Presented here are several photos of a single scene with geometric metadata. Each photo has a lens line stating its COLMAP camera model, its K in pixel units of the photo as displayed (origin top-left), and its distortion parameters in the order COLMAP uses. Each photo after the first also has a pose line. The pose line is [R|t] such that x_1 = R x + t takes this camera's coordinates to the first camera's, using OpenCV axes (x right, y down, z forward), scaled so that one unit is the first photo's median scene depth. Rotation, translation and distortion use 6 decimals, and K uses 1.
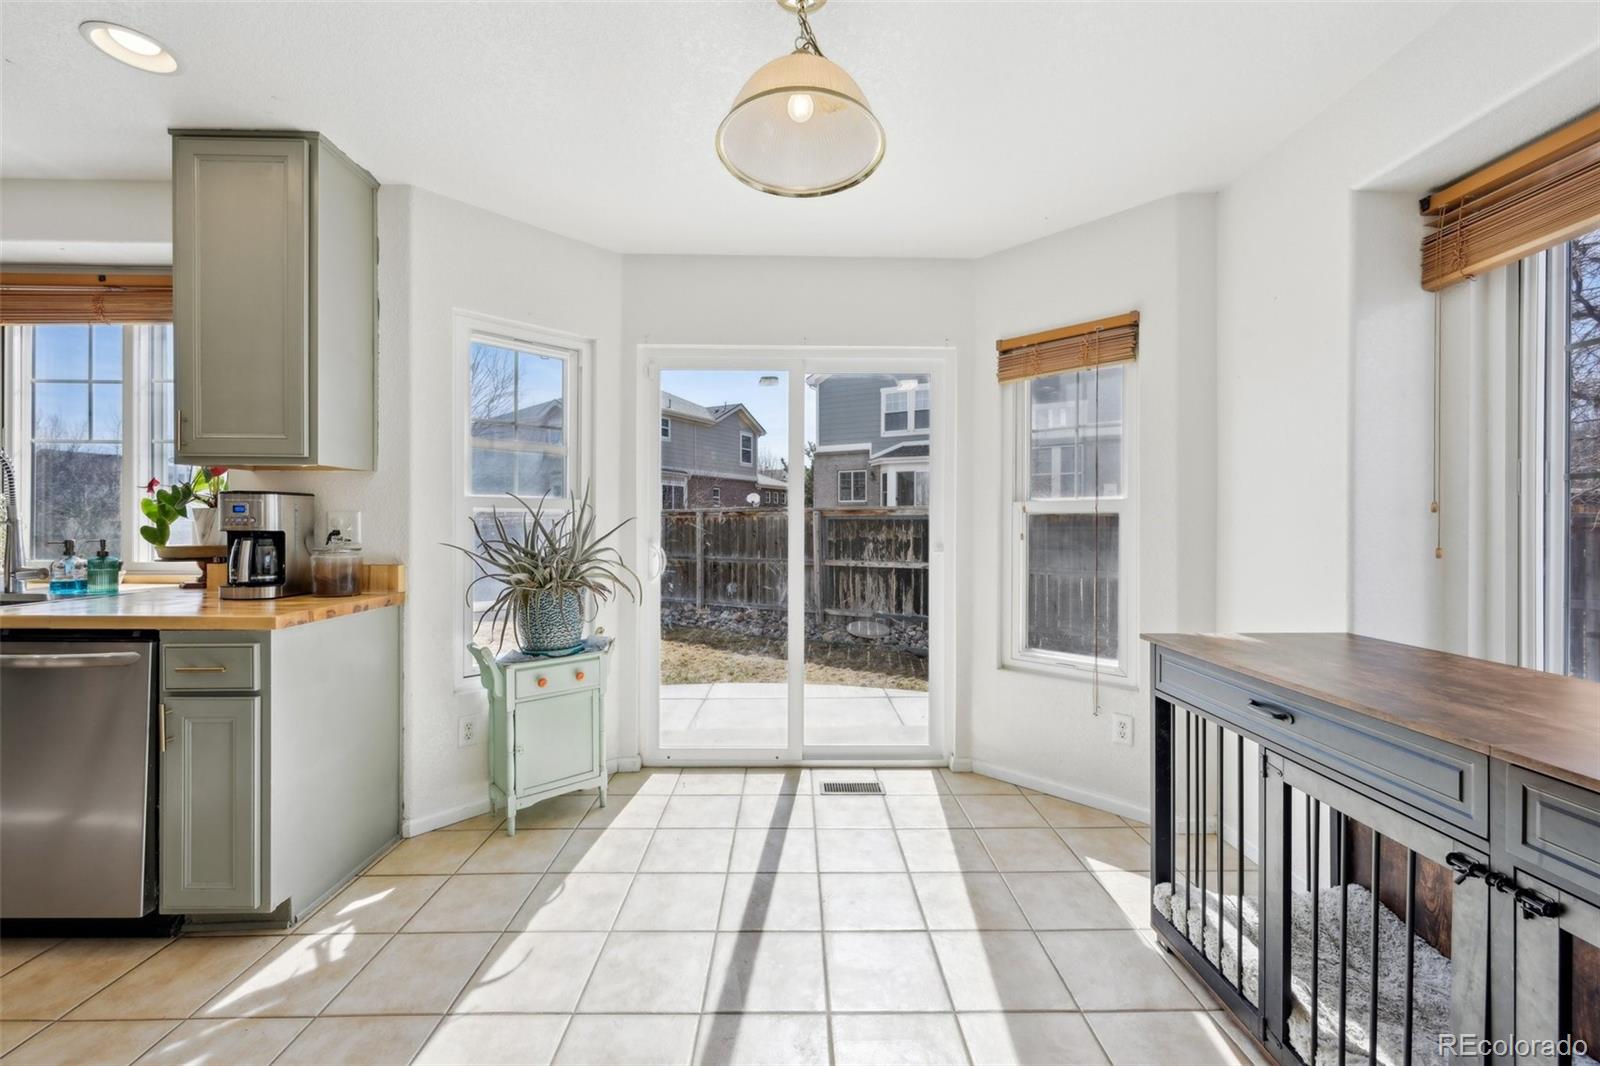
lens RADIAL K [[633.1, 0, 798.0], [0, 633.1, 523.5], [0, 0, 1]] dist [-0.001391, -0.000199]
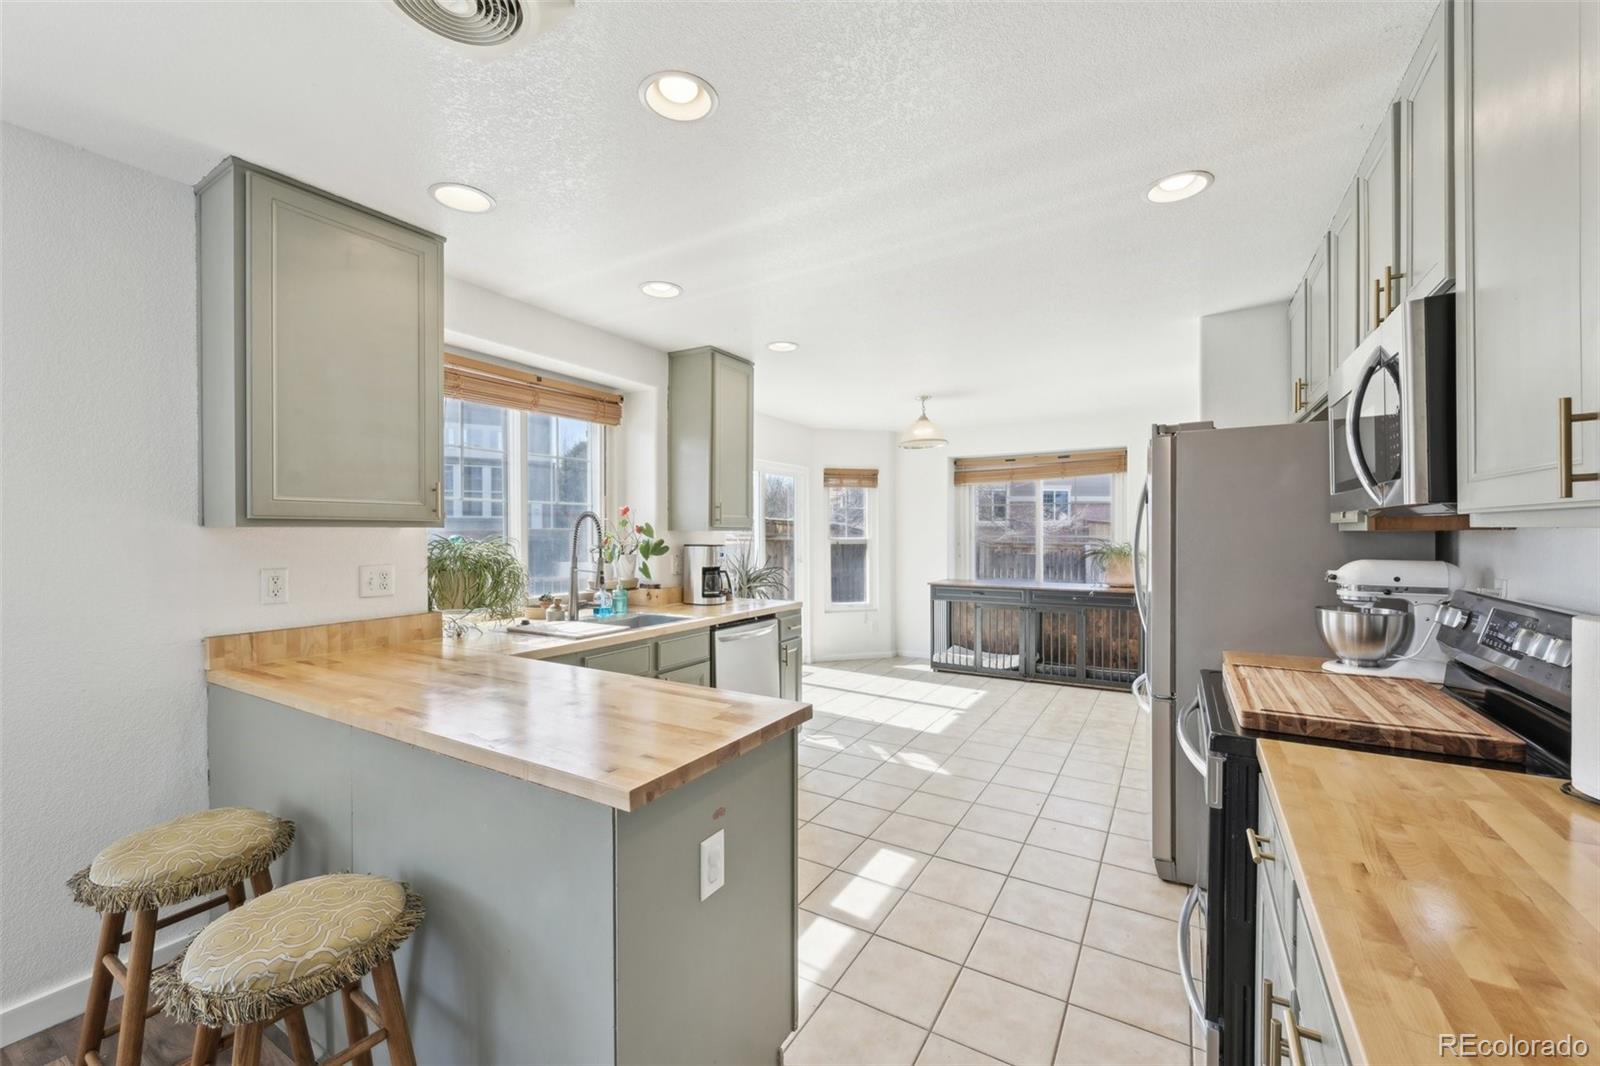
lens RADIAL K [[641.4, 0, 795.4], [0, 641.4, 535.5], [0, 0, 1]] dist [-0.000012, 0.000150]
pose [[0.527133, -0.008253, 0.849743, -2.149145], [0.003945, 0.999966, 0.007264, -0.083172], [-0.849774, -0.000477, 0.527148, -0.153882]]
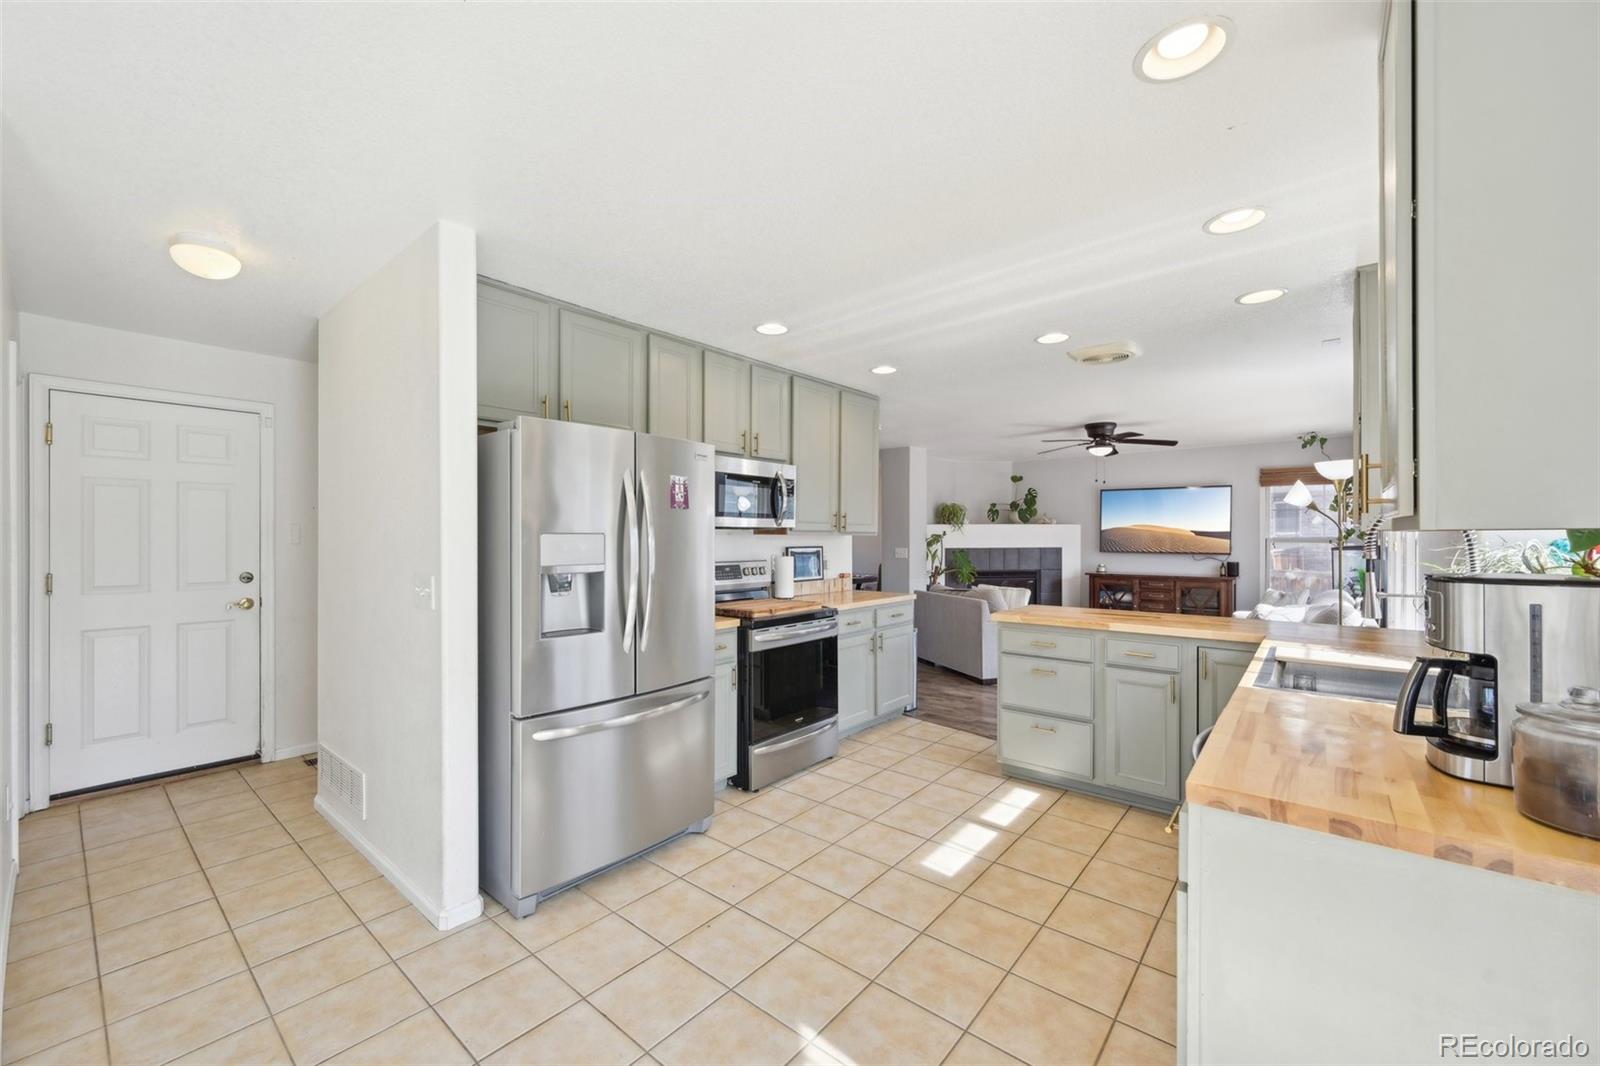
lens RADIAL K [[635.2, 0, 798.4], [0, 635.2, 538.7], [0, 0, 1]] dist [-0.000786, -0.000008]
pose [[-0.650780, 0.001681, -0.759265, -0.055333], [-0.001910, 0.999991, 0.003851, -0.078989], [0.759264, 0.003956, -0.650770, 0.855381]]
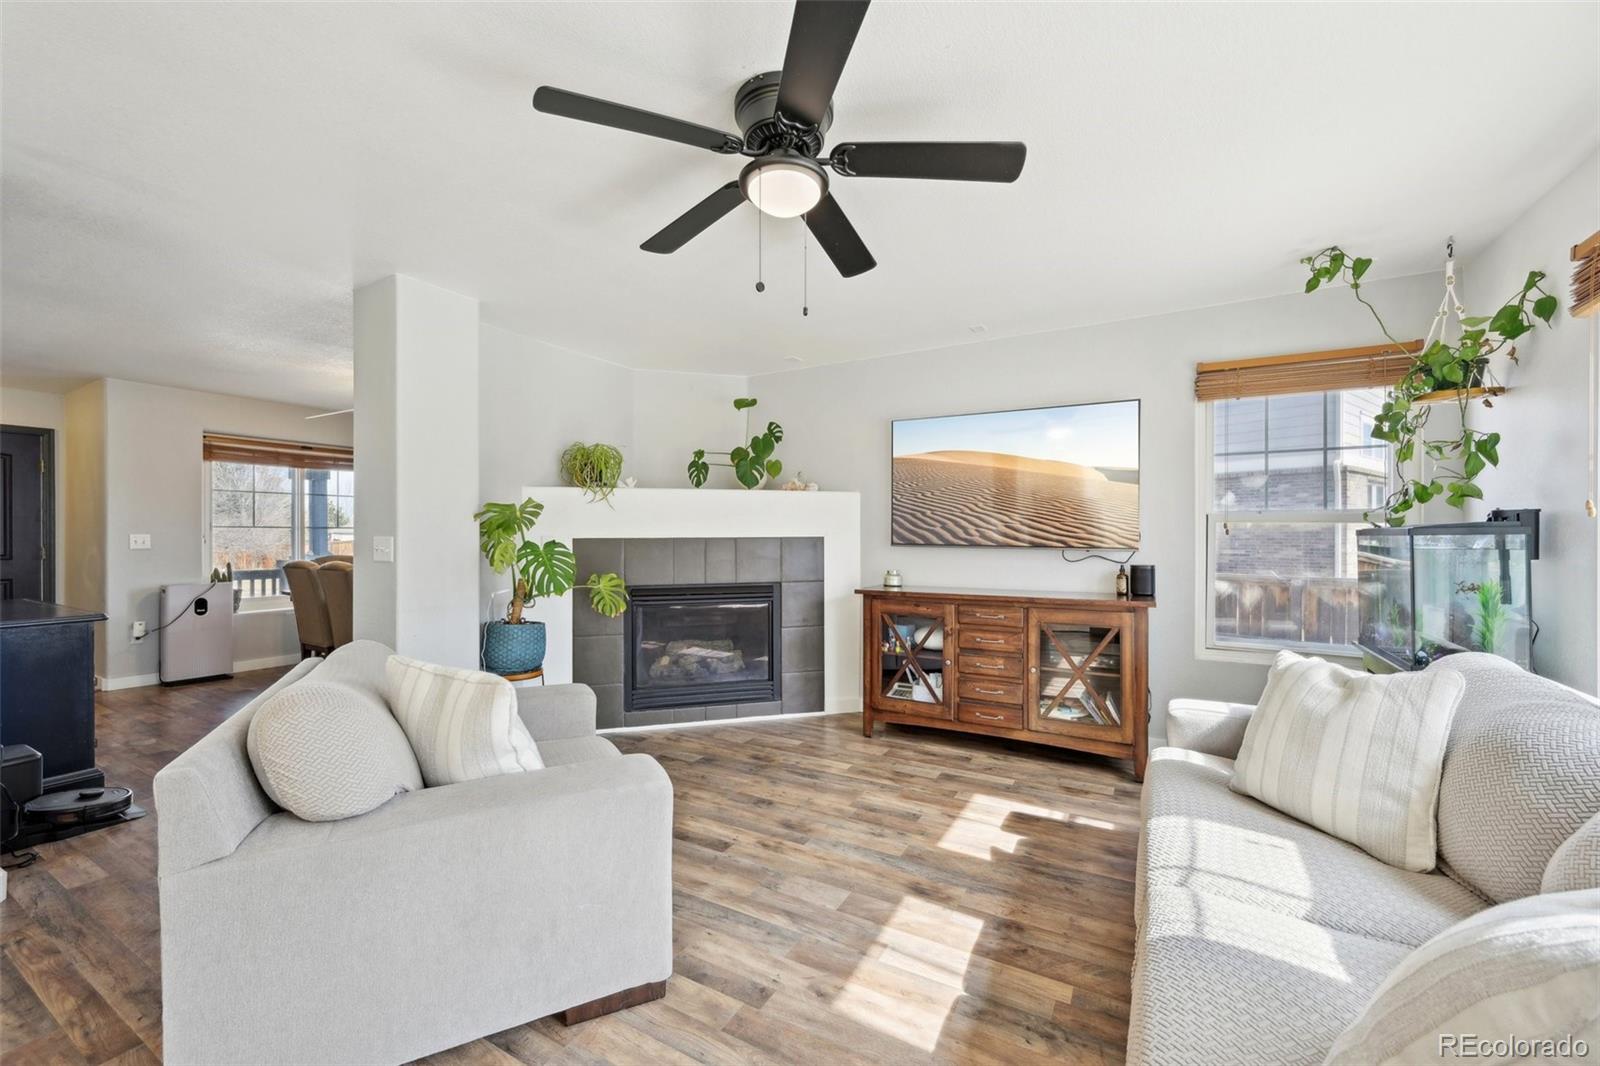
lens RADIAL K [[632.2, 0, 798.3], [0, 632.2, 533.9], [0, 0, 1]] dist [-0.000070, 0.000087]
pose [[-0.511670, -0.001962, -0.859180, -2.268861], [-0.001298, 0.999998, -0.001510, -0.021666], [0.859181, 0.000343, -0.511671, 0.494971]]
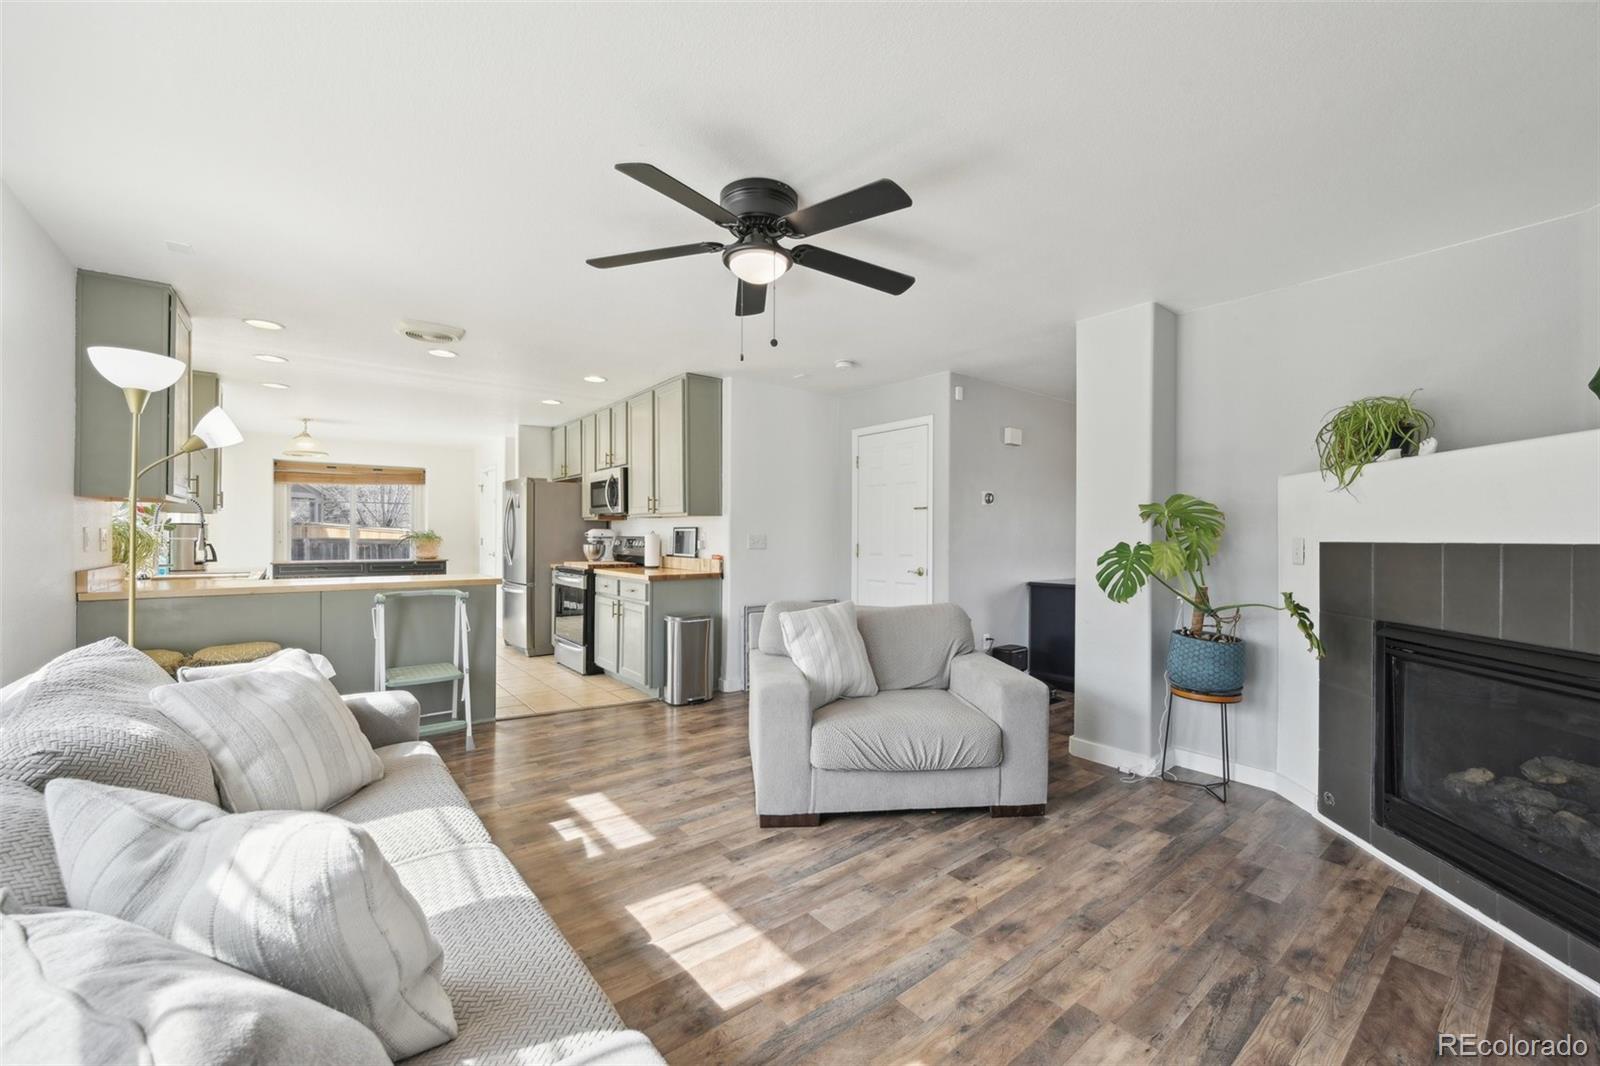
lens RADIAL K [[627.1, 0, 800.0], [0, 627.1, 533.0], [0, 0, 1]] dist [-0.000095, 0.000064]
pose [[-0.615935, -0.001767, 0.787795, -3.742356], [-0.004649, 0.999988, -0.001392, -0.022393], [-0.787783, -0.004520, -0.615936, 0.634958]]
